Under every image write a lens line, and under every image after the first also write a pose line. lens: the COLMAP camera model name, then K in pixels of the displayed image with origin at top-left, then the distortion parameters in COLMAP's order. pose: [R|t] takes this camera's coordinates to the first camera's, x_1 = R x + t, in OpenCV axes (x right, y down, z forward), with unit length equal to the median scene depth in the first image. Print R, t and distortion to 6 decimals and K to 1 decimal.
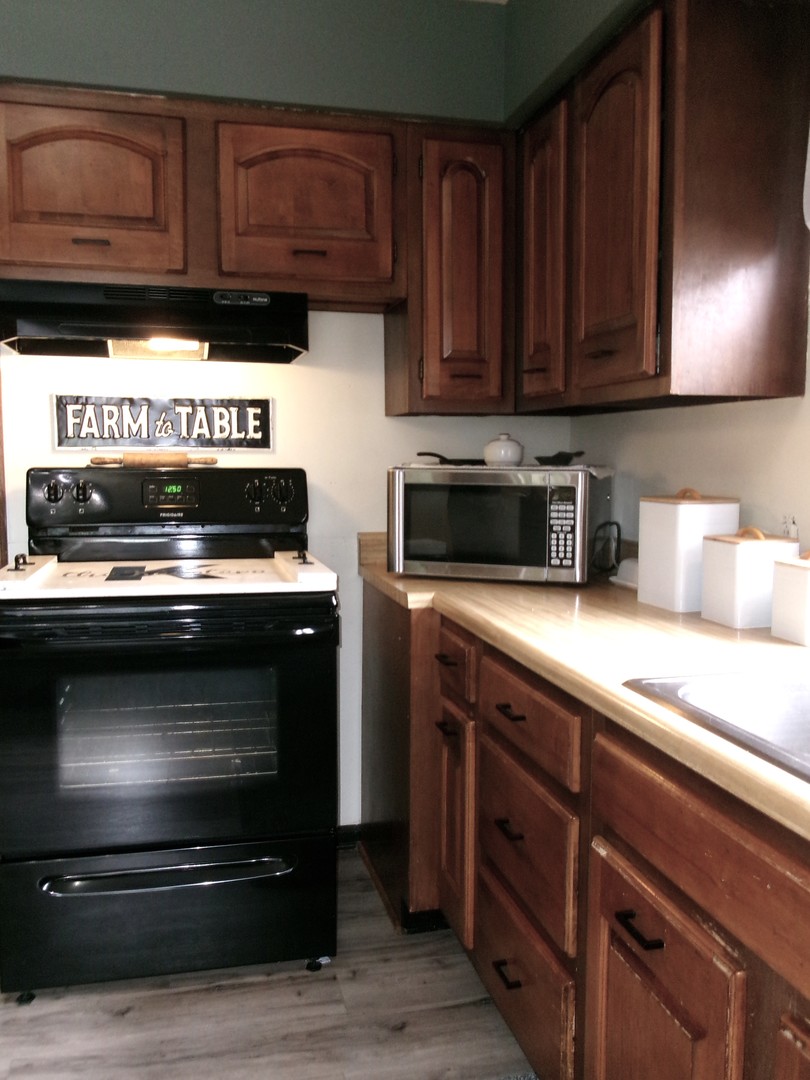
lens RADIAL K [[929.9, 0, 405.0], [0, 929.9, 540.0], [0, 0, 1]] dist [-0.003951, 0.005399]
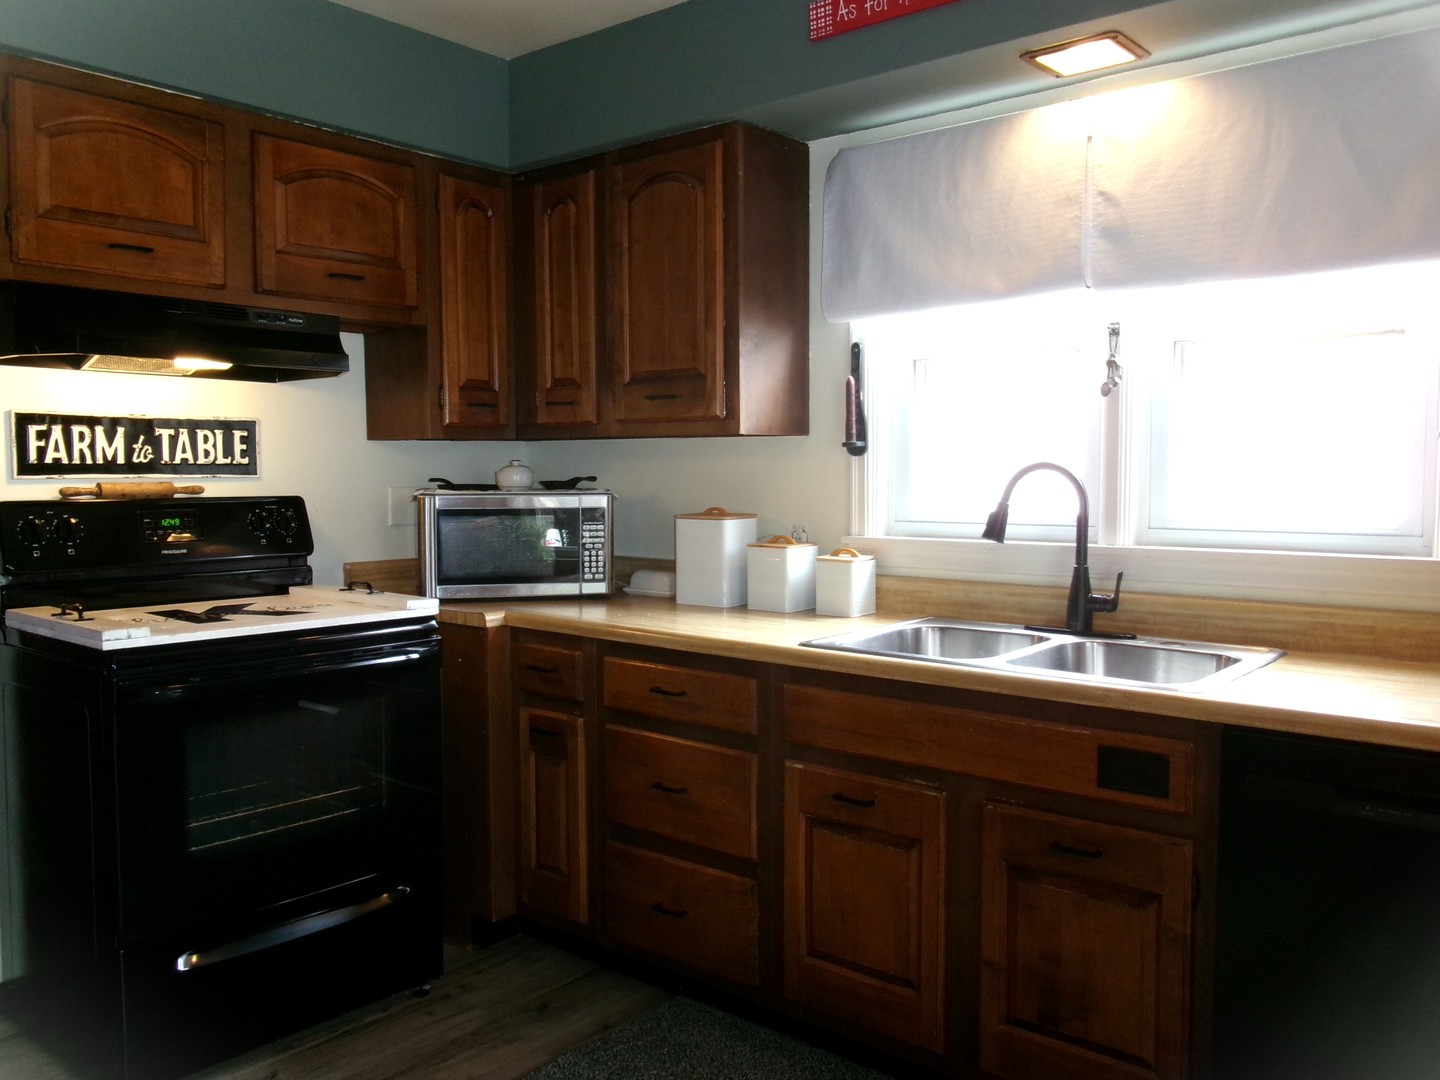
lens RADIAL K [[1184.9, 0, 719.8], [0, 1184.9, 533.0], [0, 0, 1]] dist [0.000999, -0.000876]
pose [[0.804050, -0.036923, 0.593415, -0.530290], [0.057821, 0.998195, -0.016236, 0.003566], [-0.591744, 0.047367, 0.804733, -0.220244]]
